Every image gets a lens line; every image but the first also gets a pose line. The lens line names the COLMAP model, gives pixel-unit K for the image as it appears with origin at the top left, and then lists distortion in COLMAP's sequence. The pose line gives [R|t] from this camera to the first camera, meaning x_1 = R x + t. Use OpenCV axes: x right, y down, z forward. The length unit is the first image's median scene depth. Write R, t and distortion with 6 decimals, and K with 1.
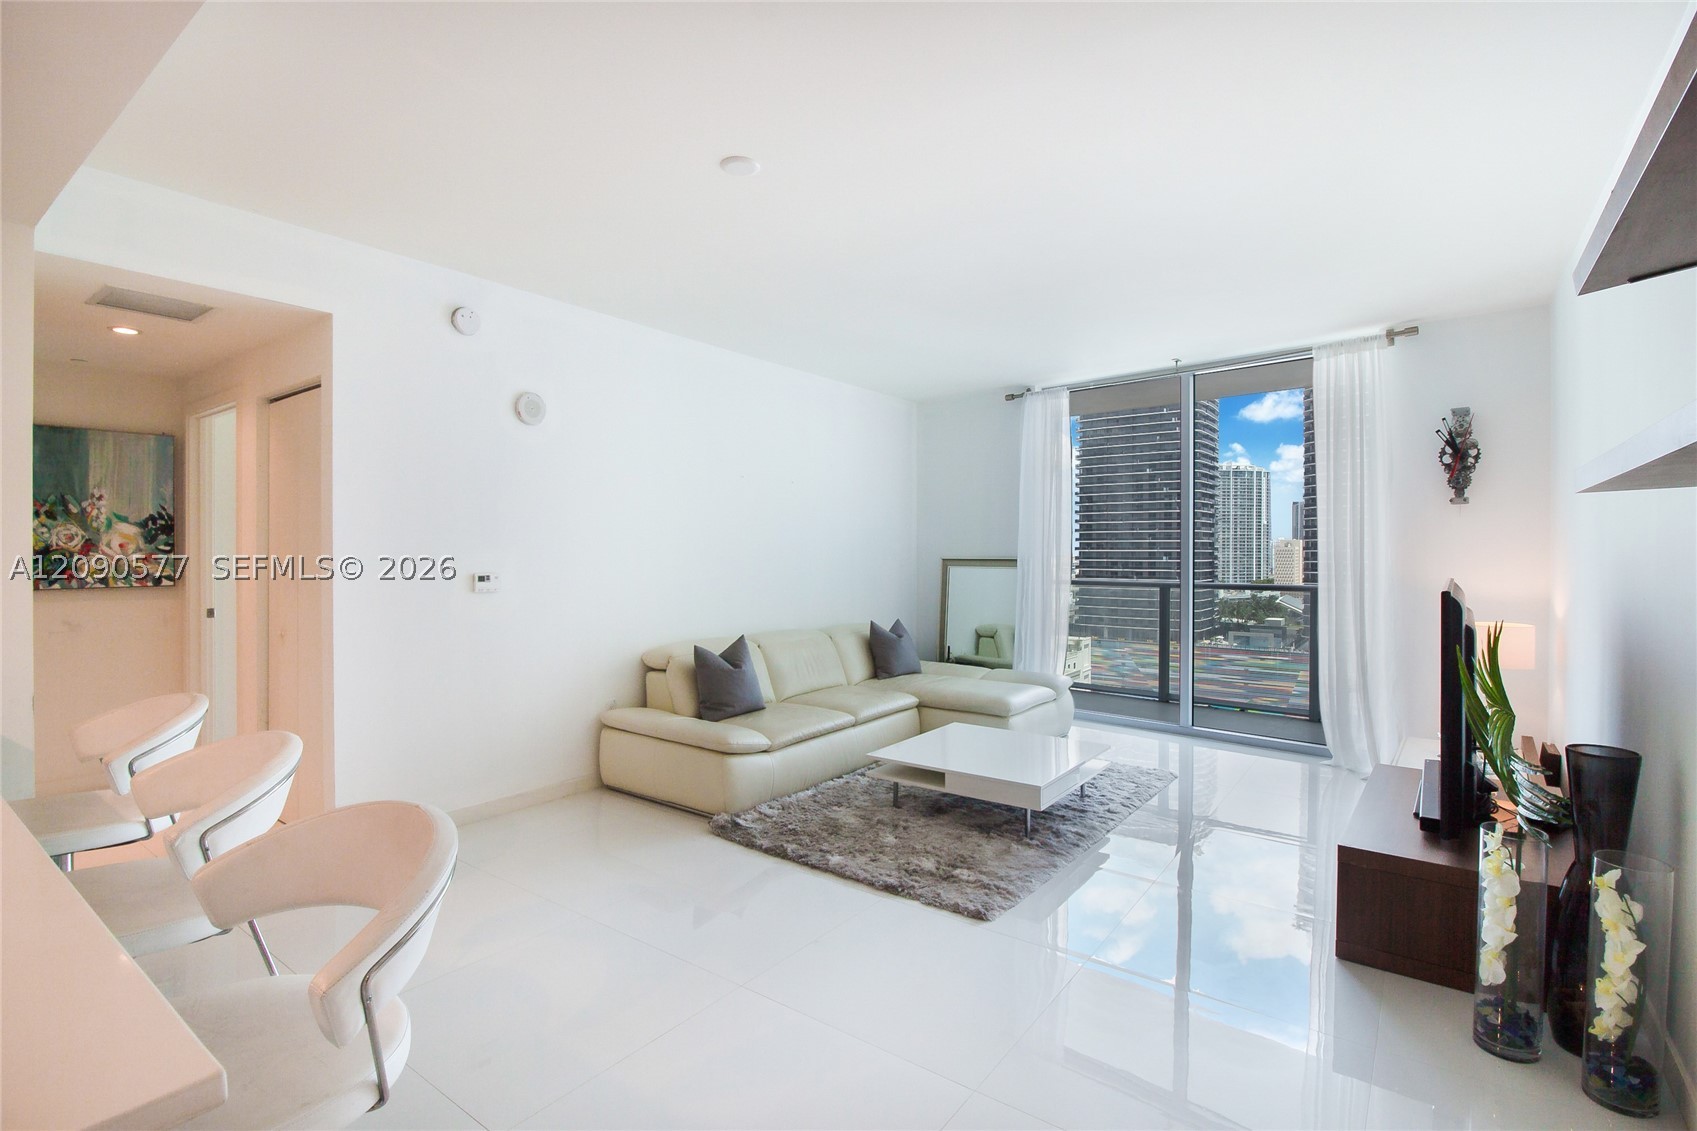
lens RADIAL K [[803.7, 0, 831.6], [0, 803.7, 570.8], [0, 0, 1]] dist [0.001412, -0.015592]
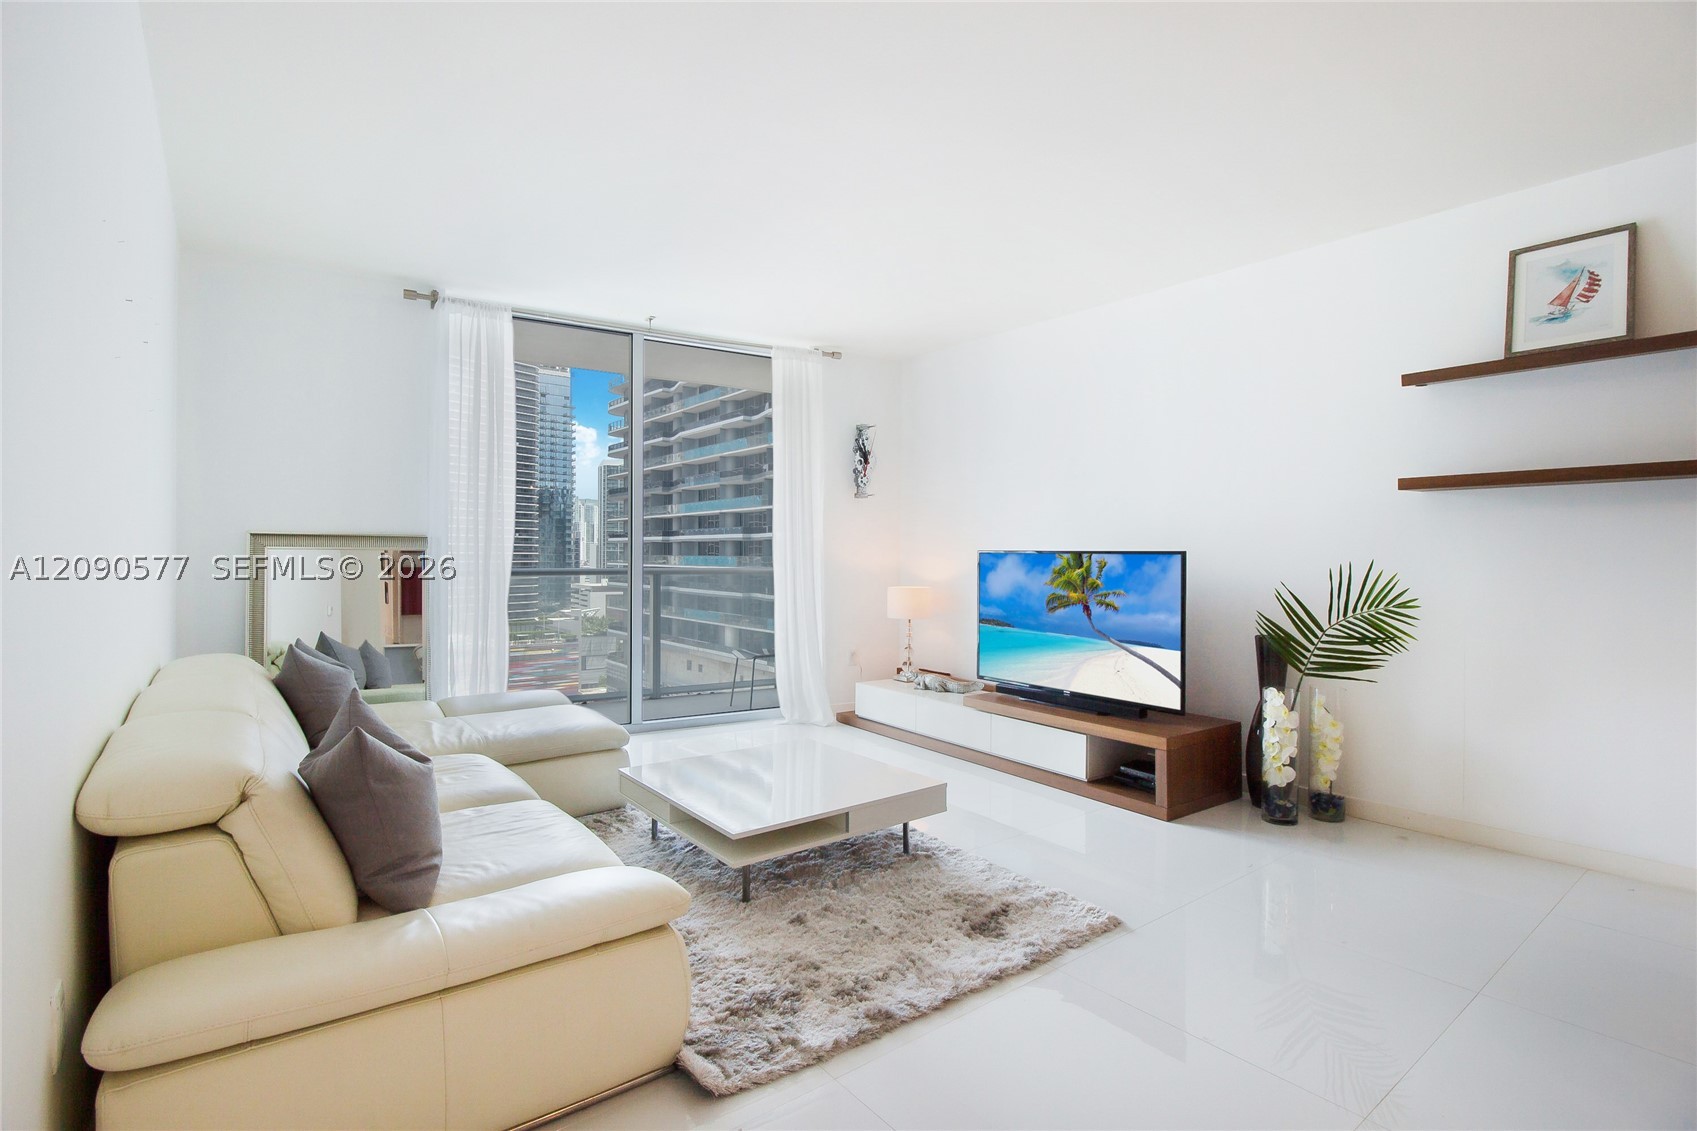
lens RADIAL K [[803.7, 0, 846.0], [0, 803.7, 563.5], [0, 0, 1]] dist [0.001412, -0.015592]
pose [[0.290323, -0.015111, 0.956809, -0.496943], [0.006454, 0.999883, 0.013834, 0.004055], [-0.956907, 0.002159, 0.290387, 0.674457]]
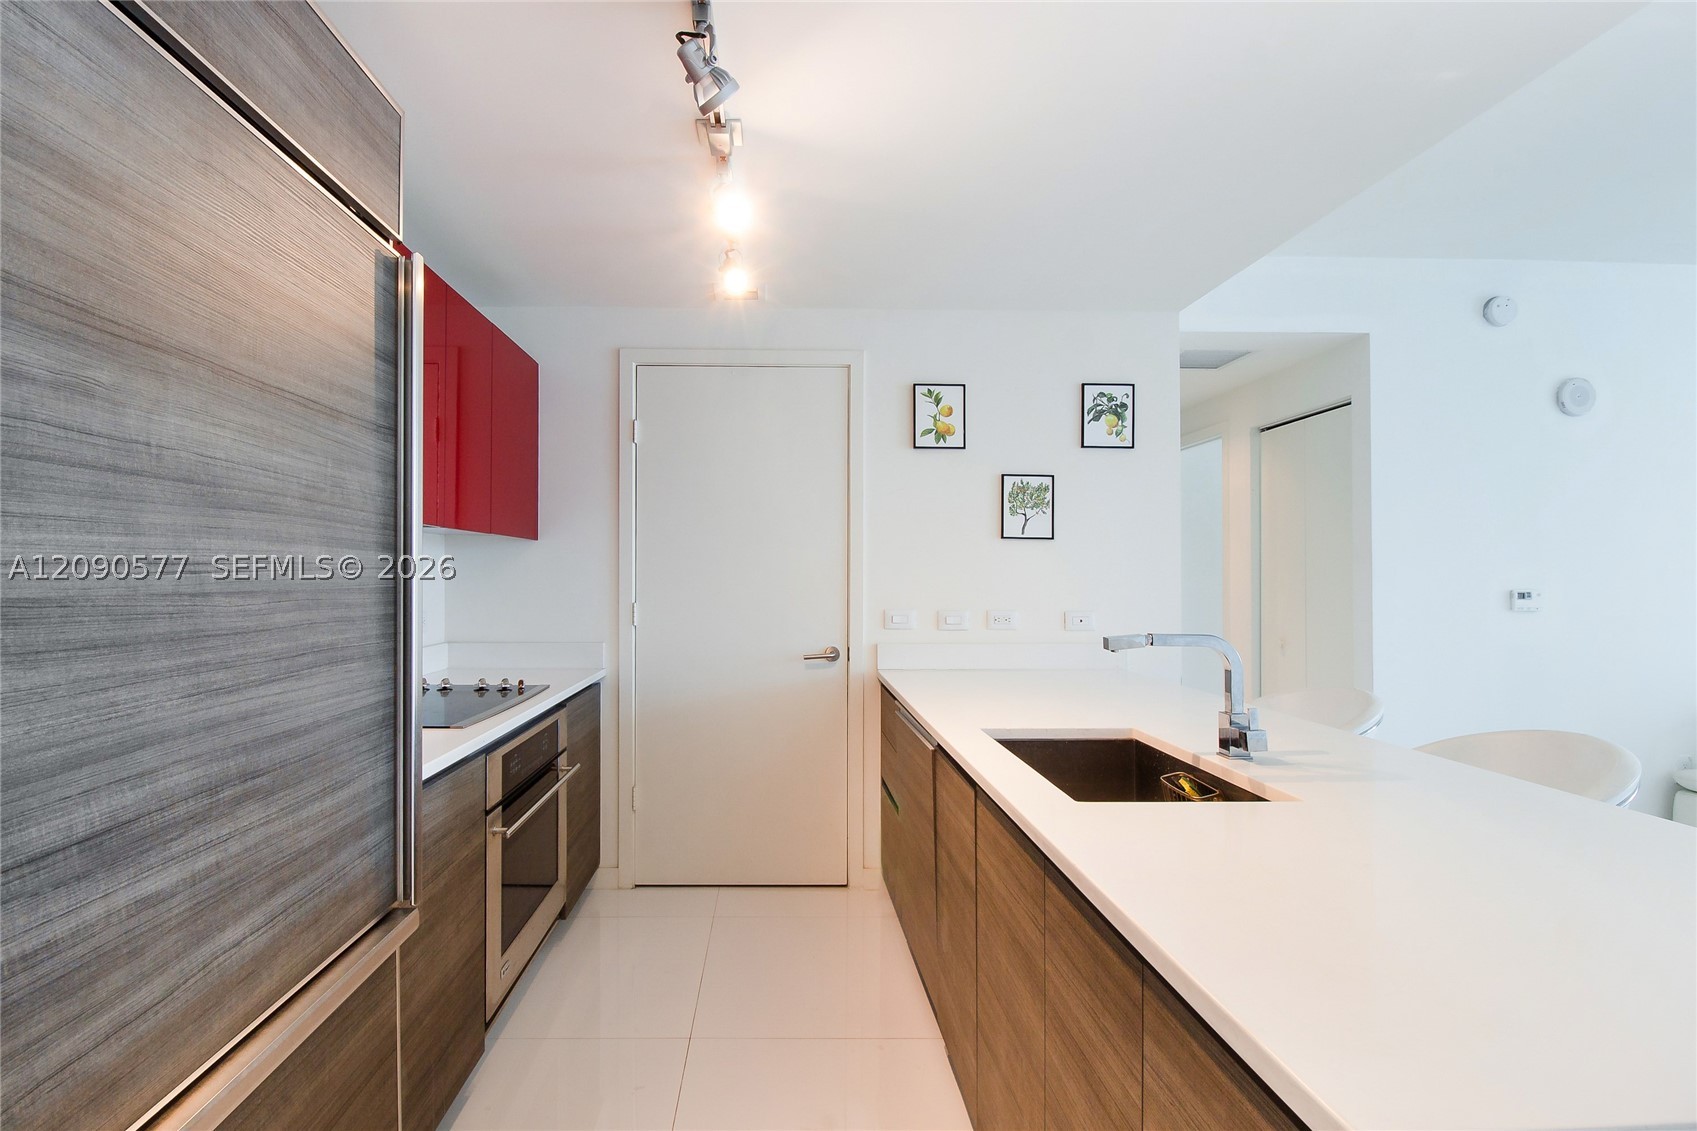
lens RADIAL K [[803.7, 0, 795.4], [0, 803.7, 583.5], [0, 0, 1]] dist [0.001412, -0.015592]
pose [[0.602923, 0.006424, -0.797773, -0.199395], [-0.018045, 0.999822, -0.005587, 0.014468], [0.797595, 0.017765, 0.602931, -0.155777]]
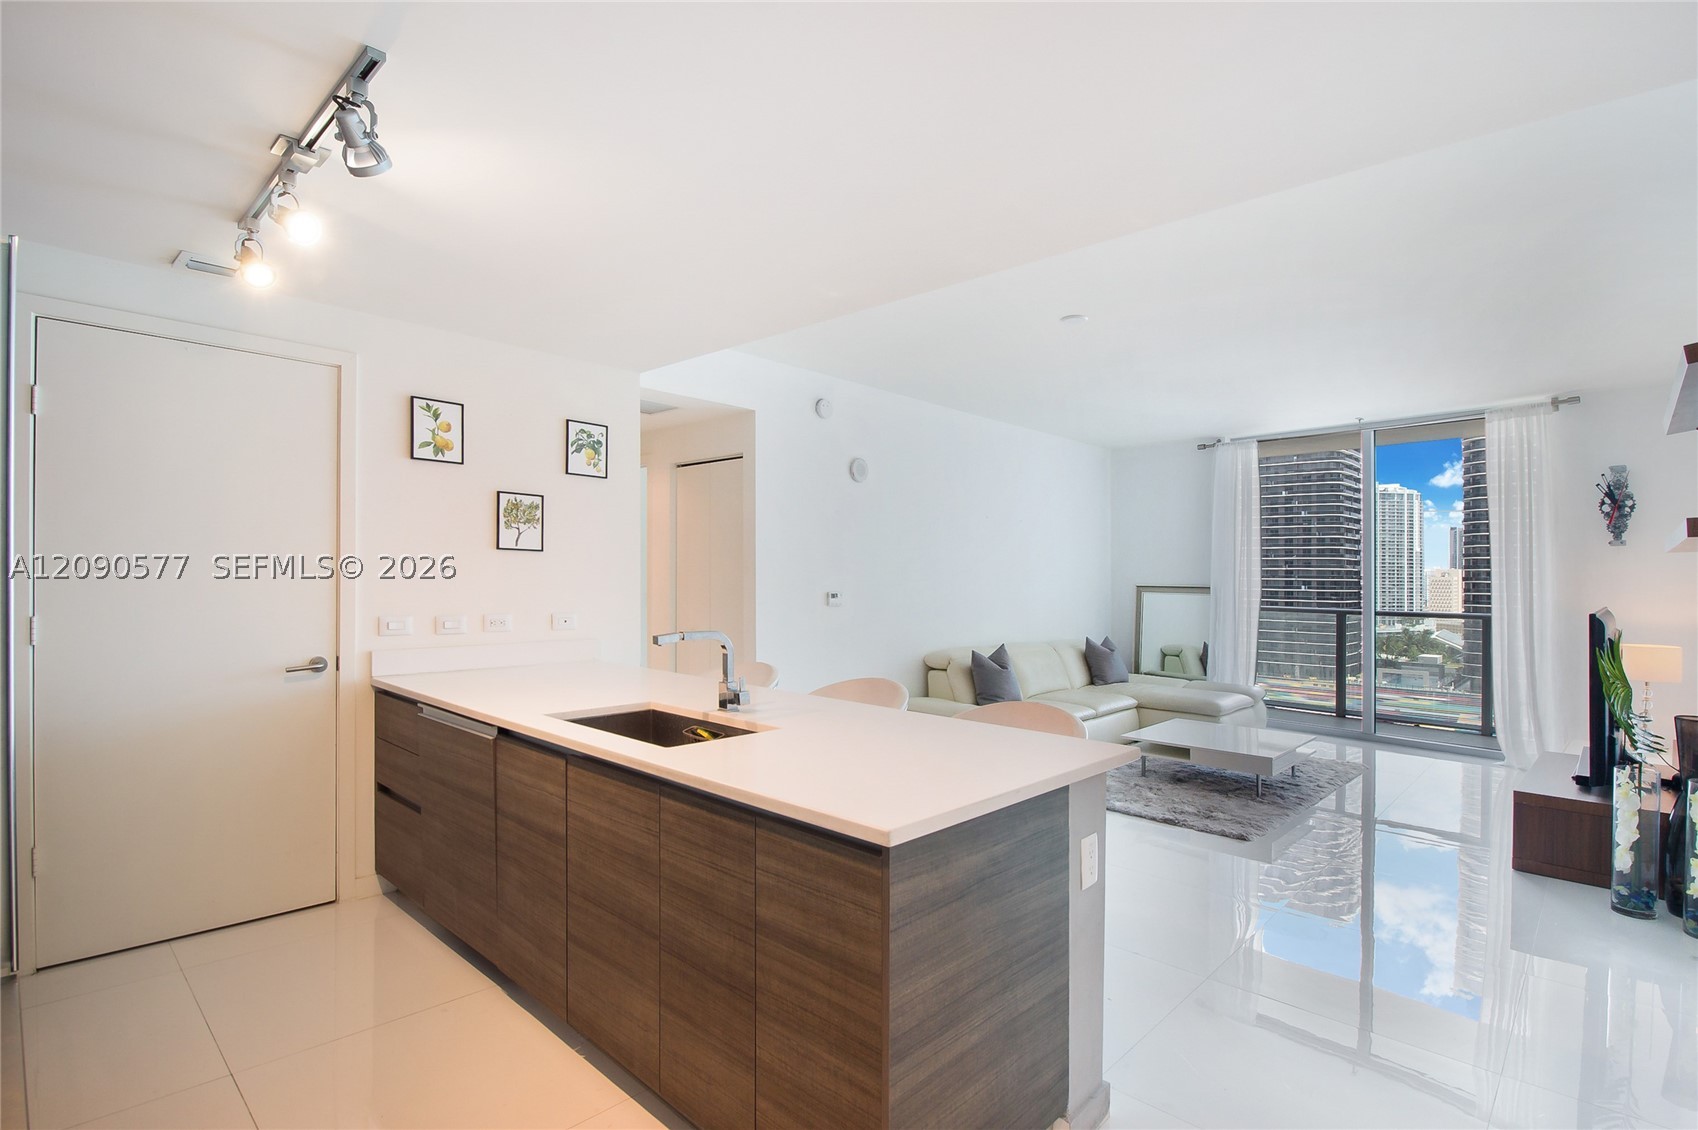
lens RADIAL K [[804.2, 0, 853.2], [0, 804.2, 573.4], [0, 0, 1]] dist [0.001412, -0.015592]
pose [[0.992975, 0.013288, -0.117575, -0.219931], [-0.016260, 0.999571, -0.024354, 0.004104], [0.117201, 0.026094, 0.992765, -0.328332]]
